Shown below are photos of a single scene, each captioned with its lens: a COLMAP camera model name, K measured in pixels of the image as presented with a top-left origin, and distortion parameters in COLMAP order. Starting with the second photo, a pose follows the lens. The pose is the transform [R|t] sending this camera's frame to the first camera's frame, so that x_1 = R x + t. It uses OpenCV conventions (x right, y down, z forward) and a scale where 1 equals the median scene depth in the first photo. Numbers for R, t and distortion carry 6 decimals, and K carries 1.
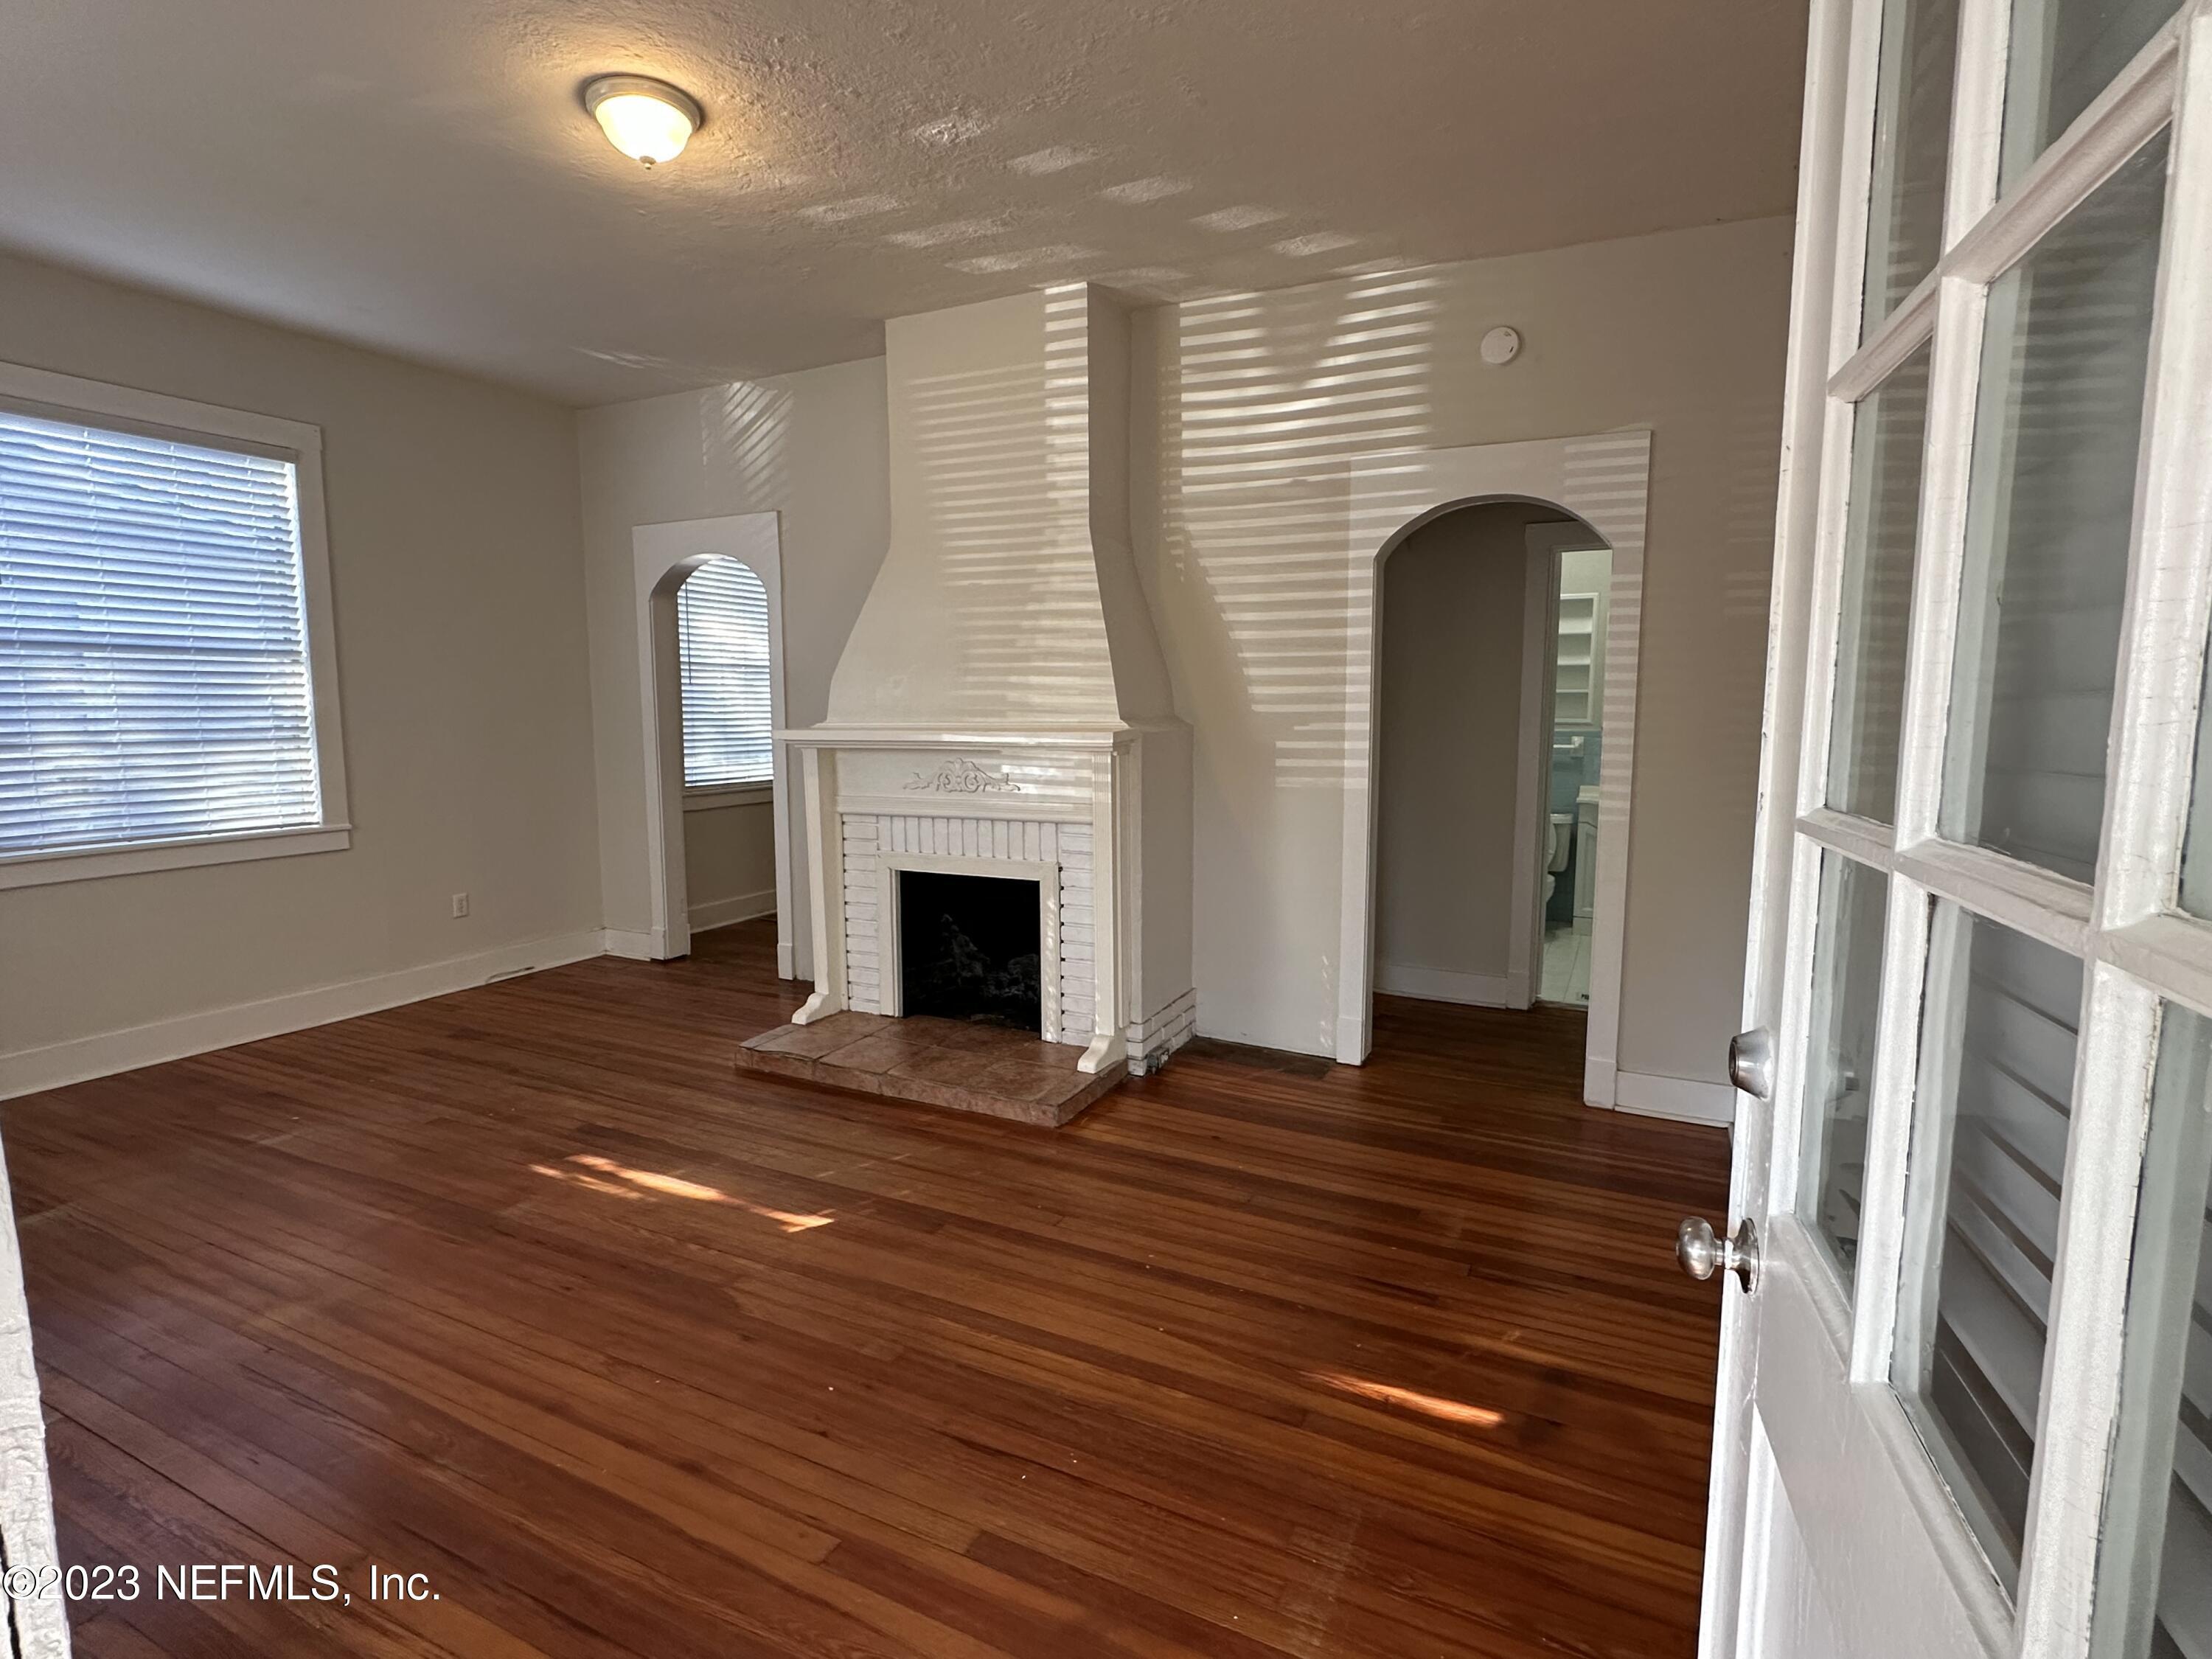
lens RADIAL K [[1079.5, 0, 1110.7], [0, 1079.5, 827.7], [0, 0, 1]] dist [-0.003582, 0.001220]
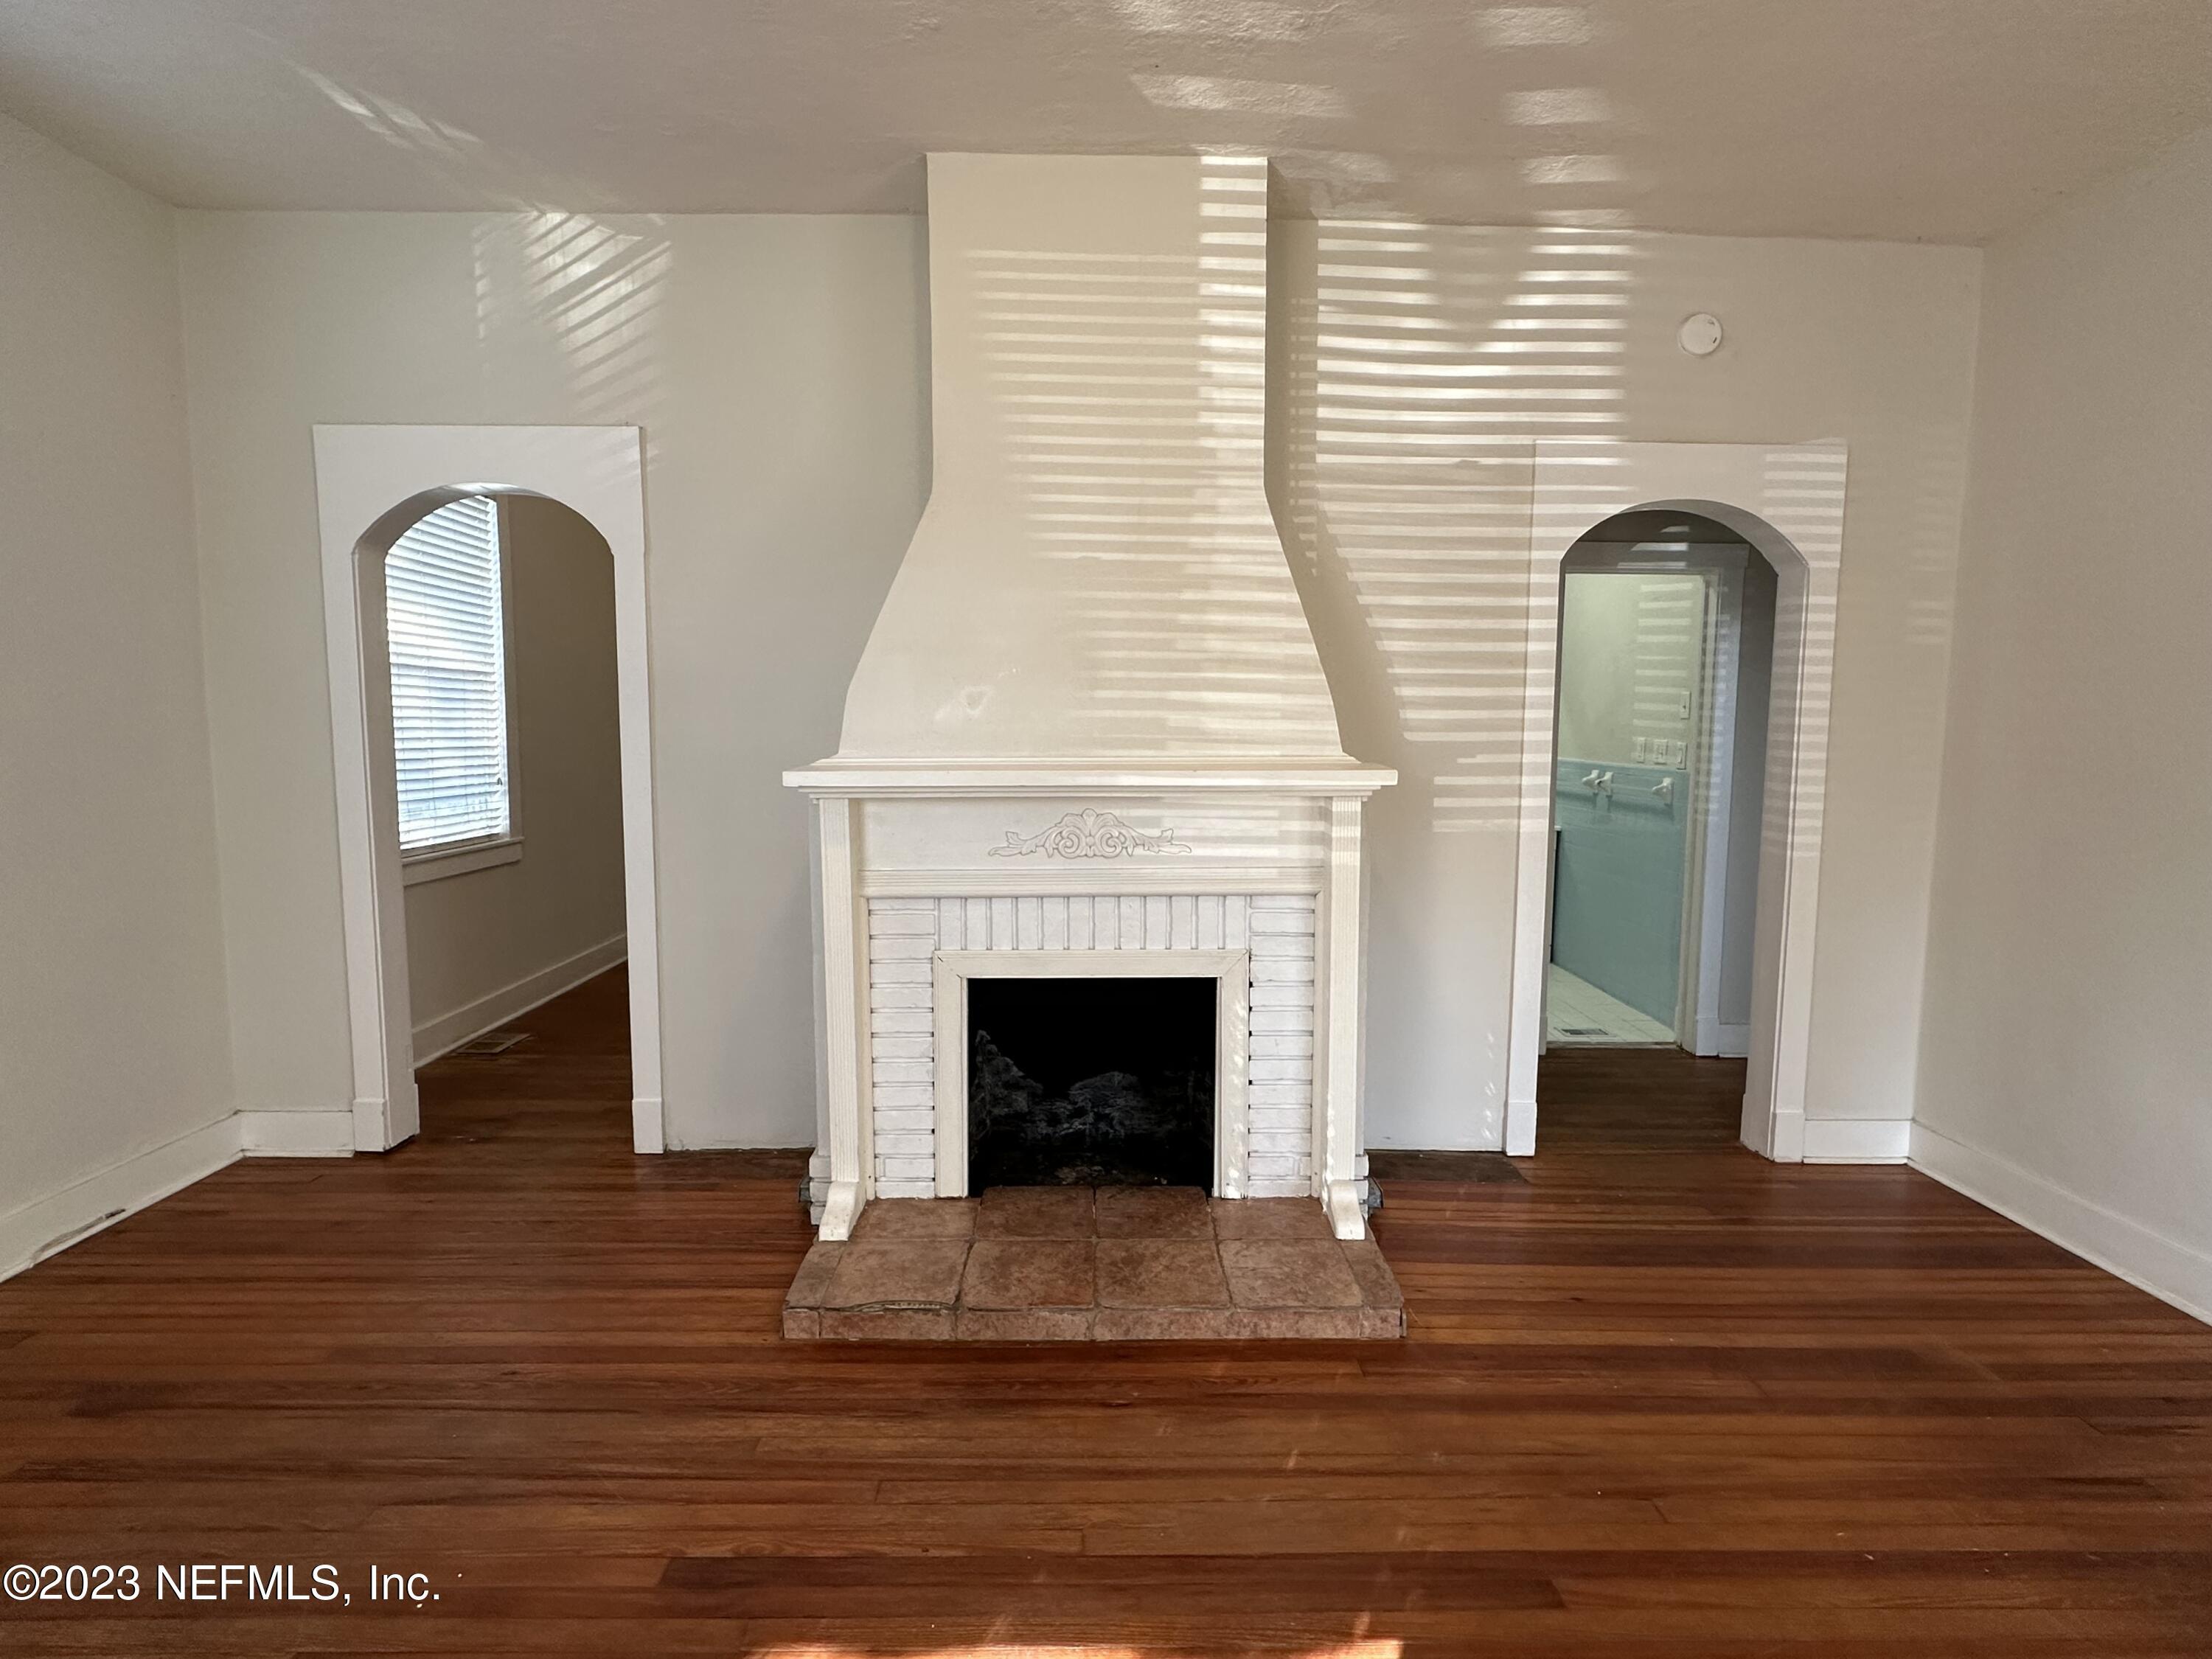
lens RADIAL K [[1079.5, 0, 1104.7], [0, 1079.5, 830.0], [0, 0, 1]] dist [-0.003582, 0.001220]
pose [[0.891190, -0.038308, 0.452010, -0.453112], [0.046907, 0.998869, -0.007829, -0.046274], [-0.451199, 0.028180, 0.891978, 0.392773]]
